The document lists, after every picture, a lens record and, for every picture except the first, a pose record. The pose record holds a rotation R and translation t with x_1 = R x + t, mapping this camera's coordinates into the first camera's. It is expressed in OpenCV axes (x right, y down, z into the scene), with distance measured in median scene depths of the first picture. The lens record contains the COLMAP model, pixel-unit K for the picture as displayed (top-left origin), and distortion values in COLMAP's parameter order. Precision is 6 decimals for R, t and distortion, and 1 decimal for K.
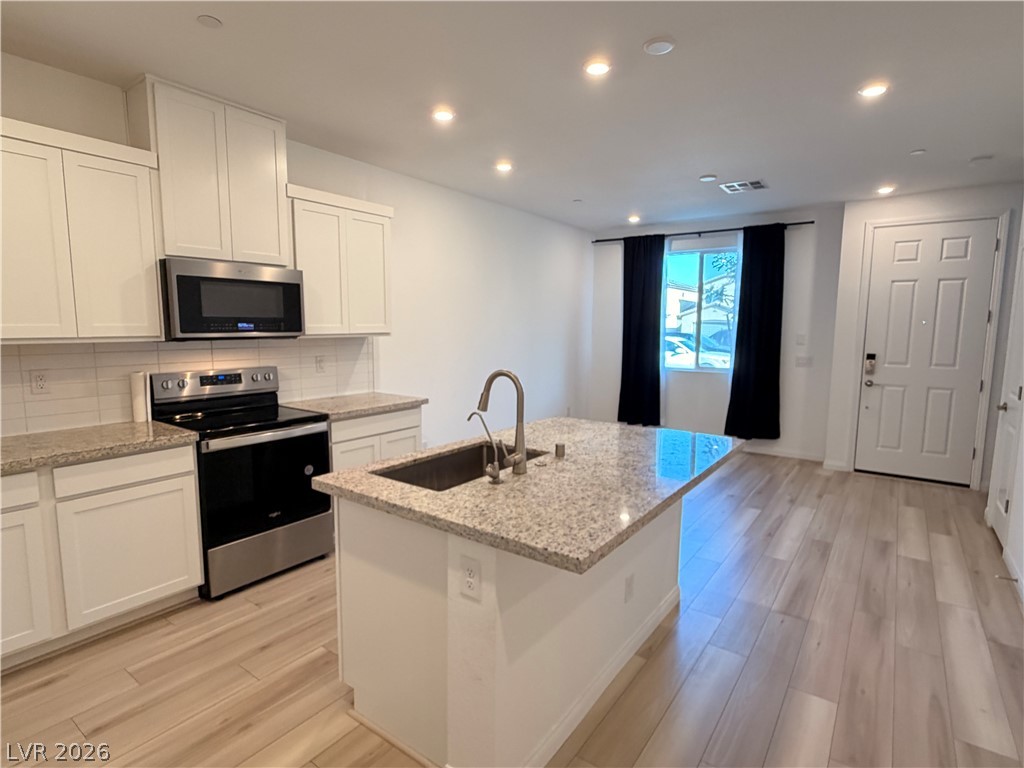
lens RADIAL K [[532.8, 0, 515.5], [0, 532.8, 381.9], [0, 0, 1]] dist [-0.001783, 0.003921]
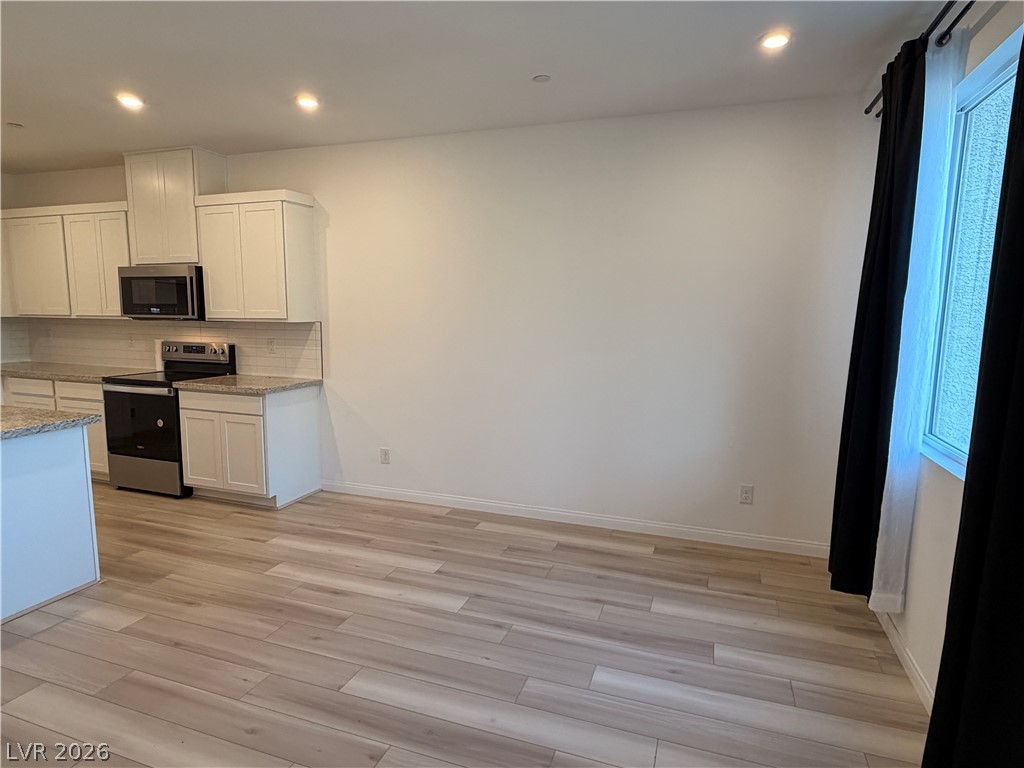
lens RADIAL K [[580.3, 0, 509.3], [0, 580.3, 389.1], [0, 0, 1]] dist [0.001552, -0.002187]
pose [[0.280595, 0.122558, -0.951970, 0.936532], [-0.113989, 0.989050, 0.093733, -0.113665], [0.953034, 0.082213, 0.291493, 1.114540]]
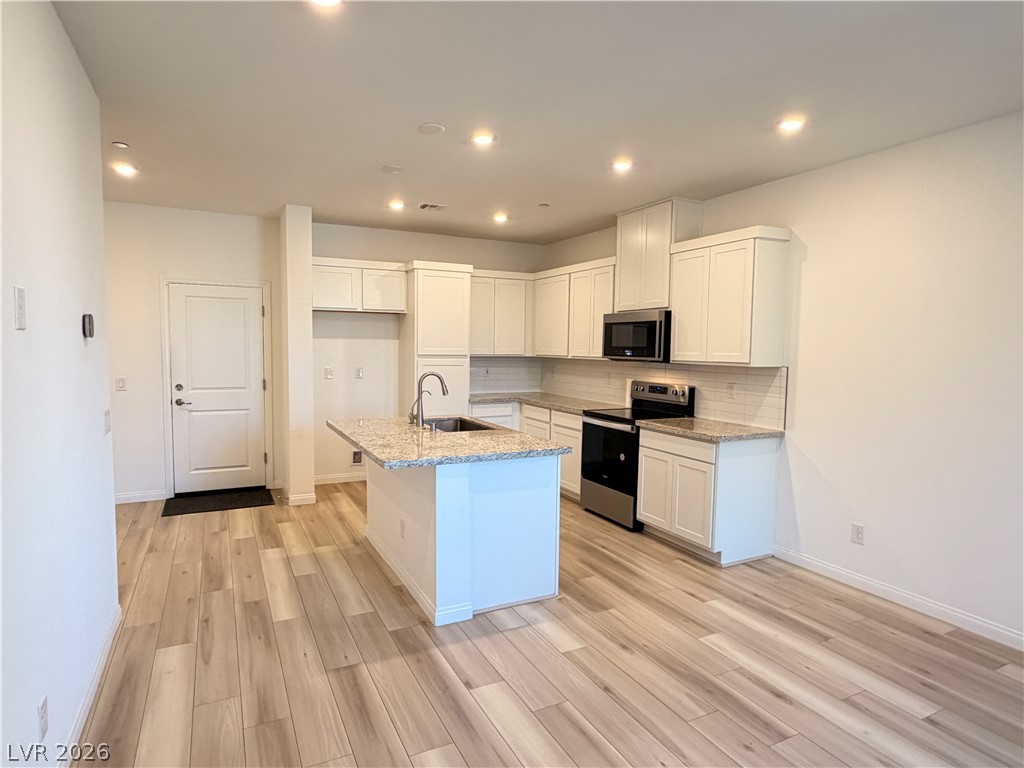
lens RADIAL K [[580.3, 0, 511.6], [0, 580.3, 389.1], [0, 0, 1]] dist [0.001552, -0.002187]
pose [[-0.457454, 0.052432, -0.887686, 0.853752], [-0.115116, 0.986368, 0.117584, -0.120929], [0.881751, 0.155976, -0.445183, 1.115390]]
